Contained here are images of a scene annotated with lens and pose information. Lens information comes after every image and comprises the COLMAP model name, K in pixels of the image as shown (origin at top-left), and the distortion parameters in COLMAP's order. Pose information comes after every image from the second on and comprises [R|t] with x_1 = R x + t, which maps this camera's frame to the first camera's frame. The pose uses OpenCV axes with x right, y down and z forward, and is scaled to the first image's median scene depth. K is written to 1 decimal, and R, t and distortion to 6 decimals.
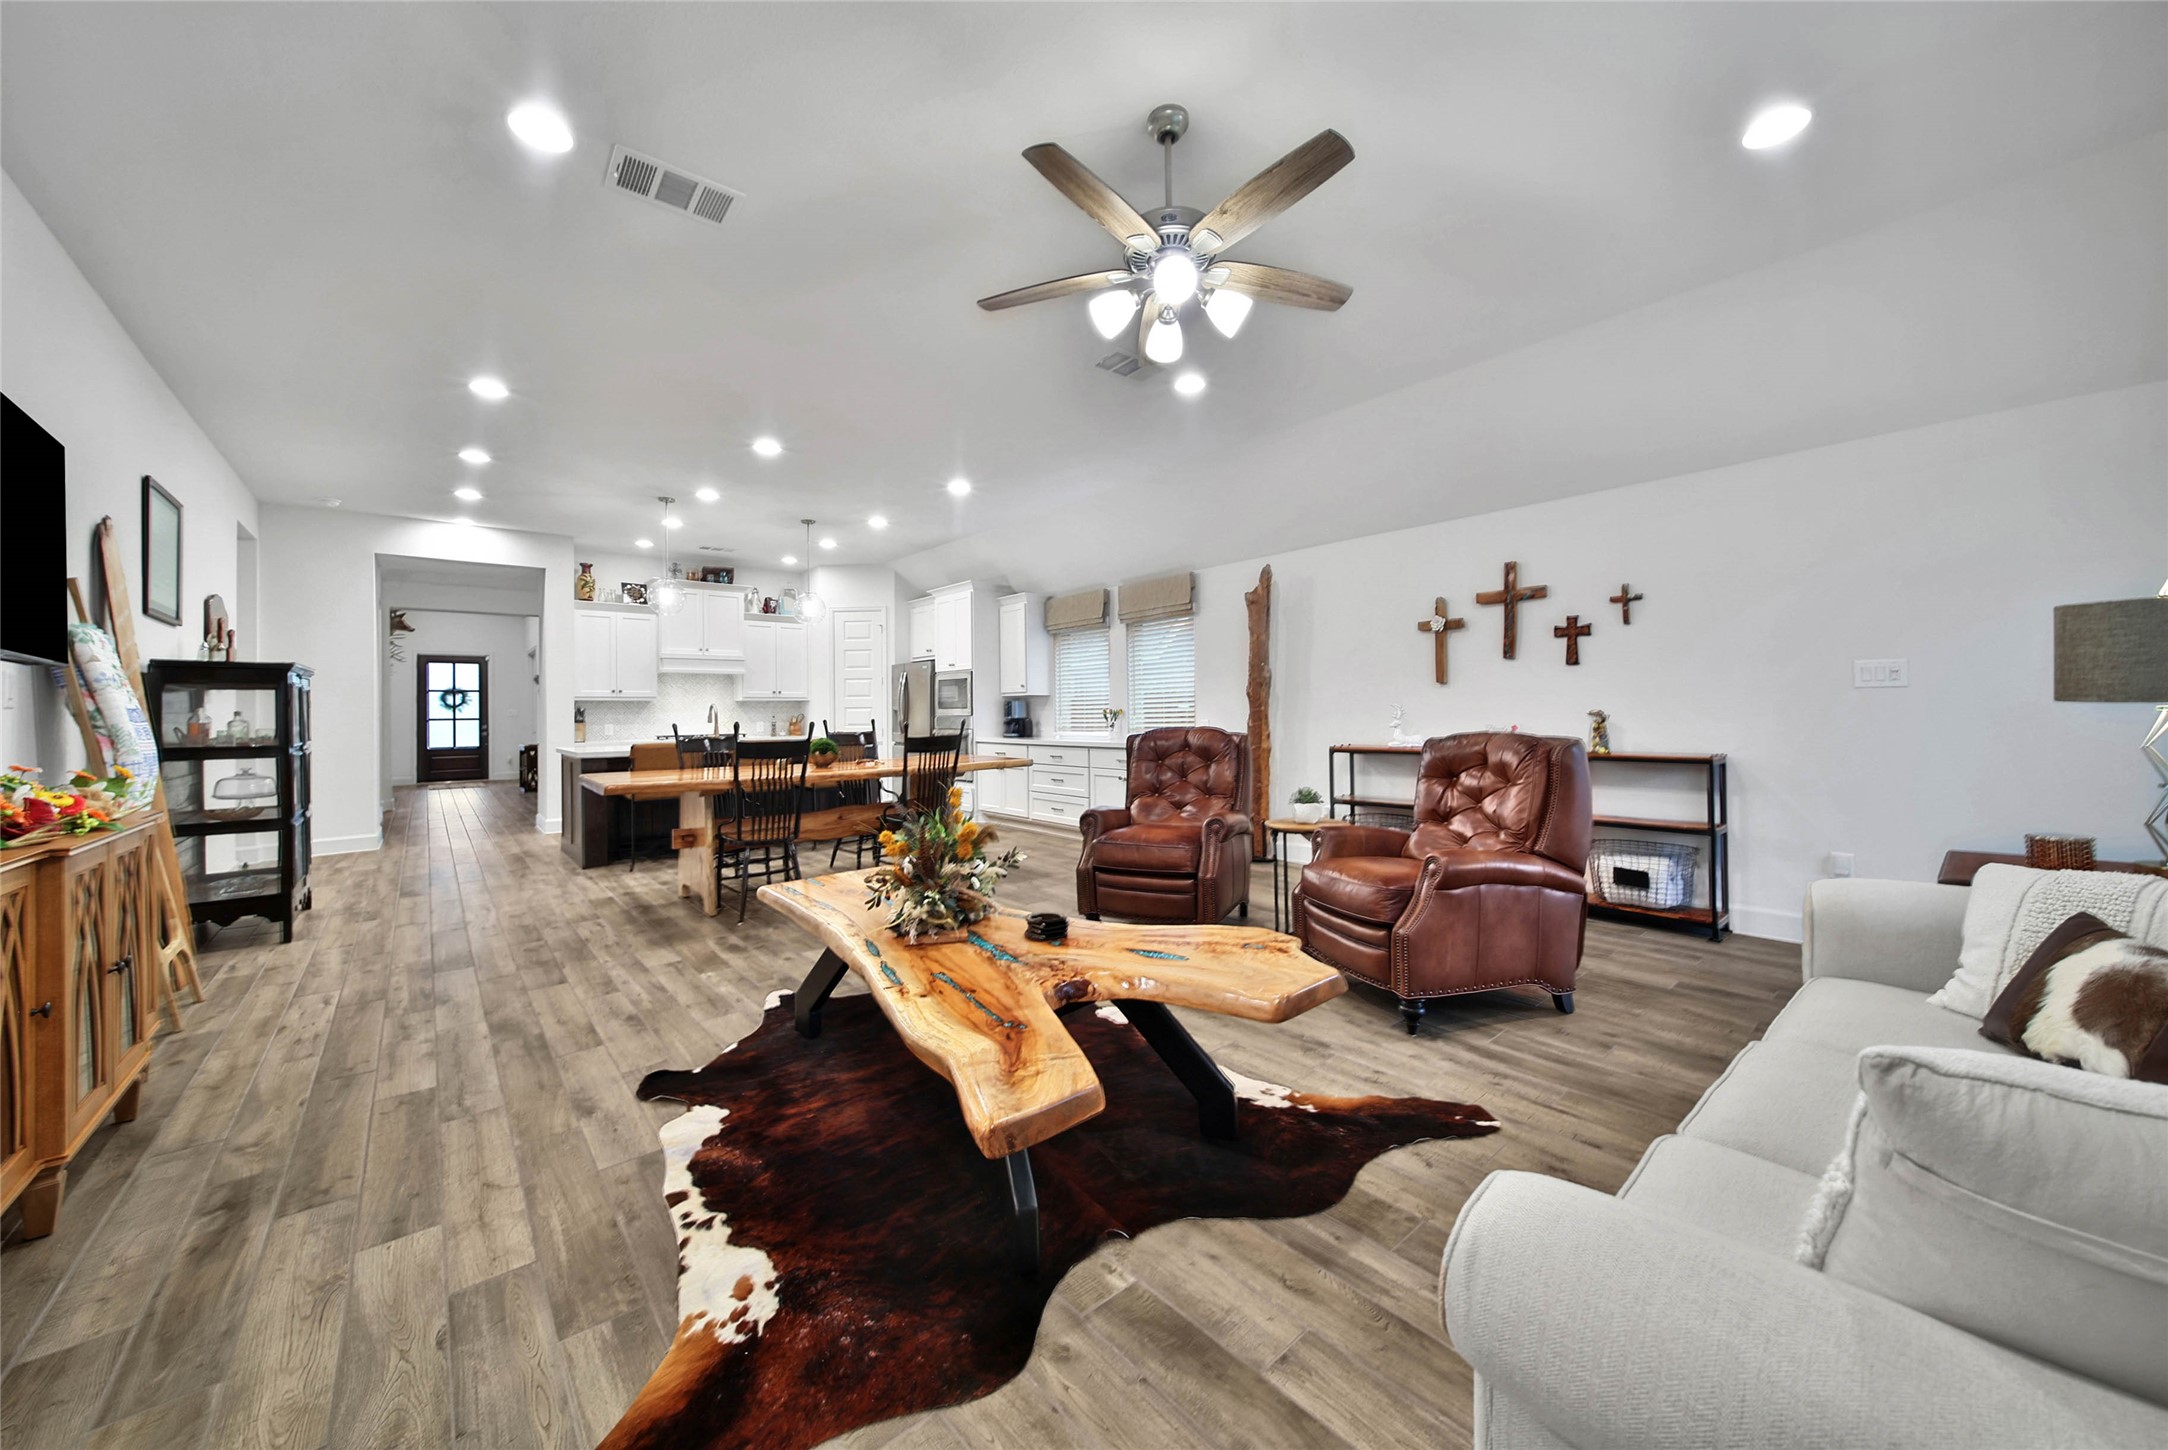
lens RADIAL K [[771.9, 0, 1094.0], [0, 771.9, 705.7], [0, 0, 1]] dist [-0.000958, -0.000823]
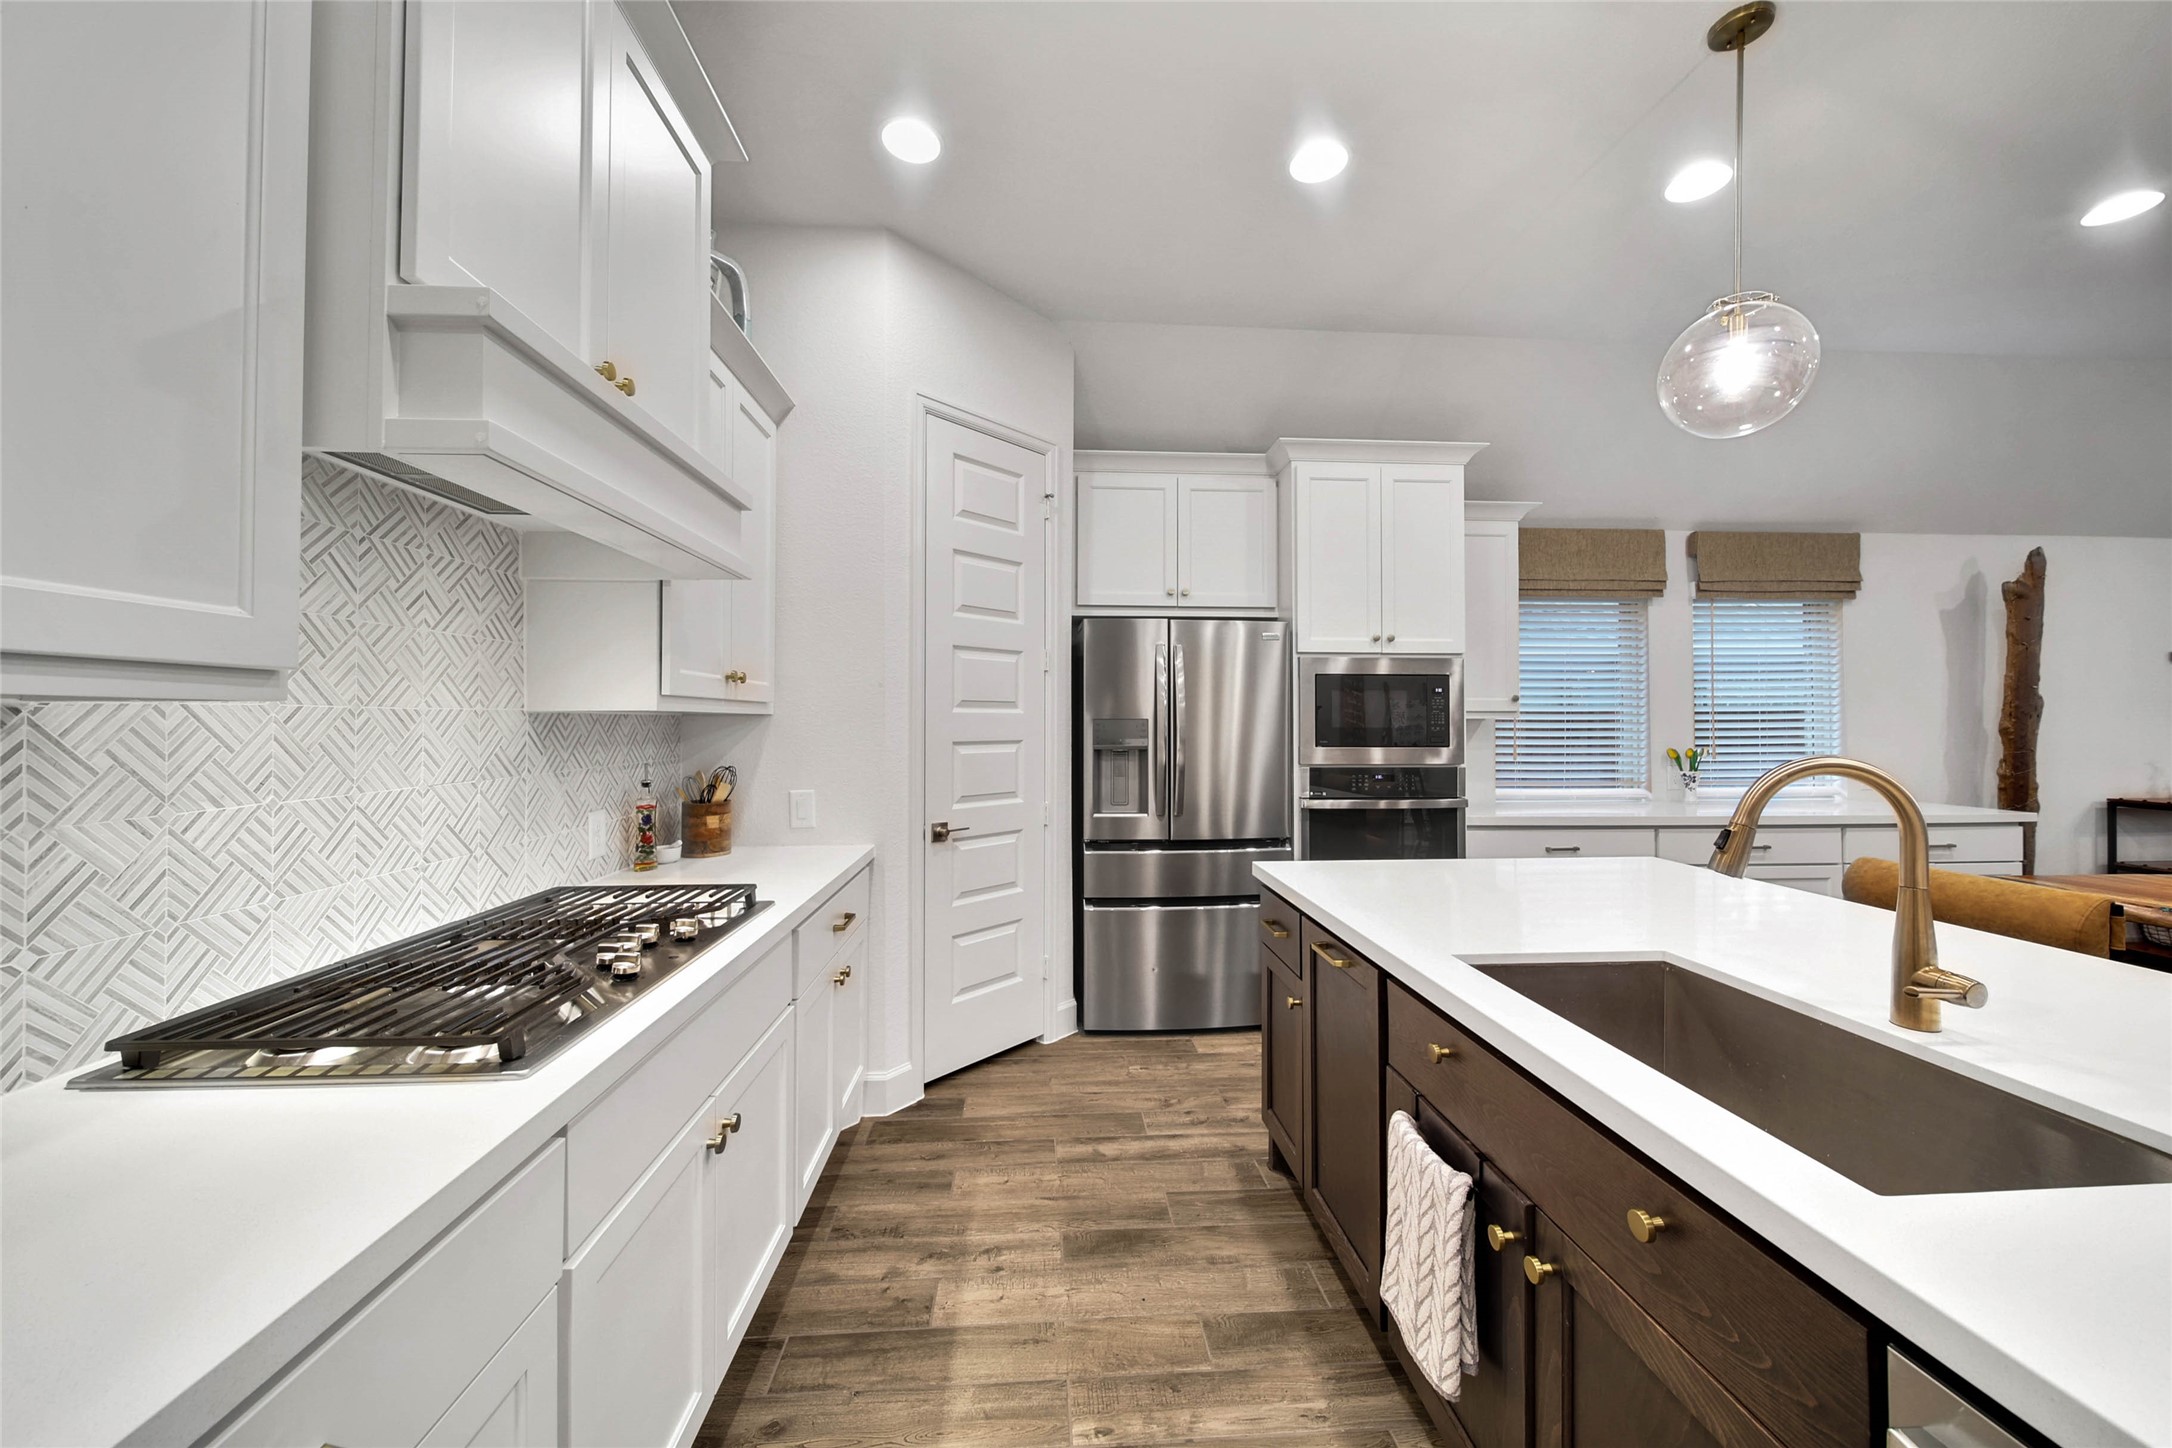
lens RADIAL K [[802.4, 0, 1093.4], [0, 802.4, 710.4], [0, 0, 1]] dist [0.004853, -0.001632]
pose [[0.599456, 0.021833, 0.800110, -0.628853], [-0.015587, 0.999757, -0.015604, -0.006397], [-0.800256, -0.003117, 0.599650, 0.902102]]
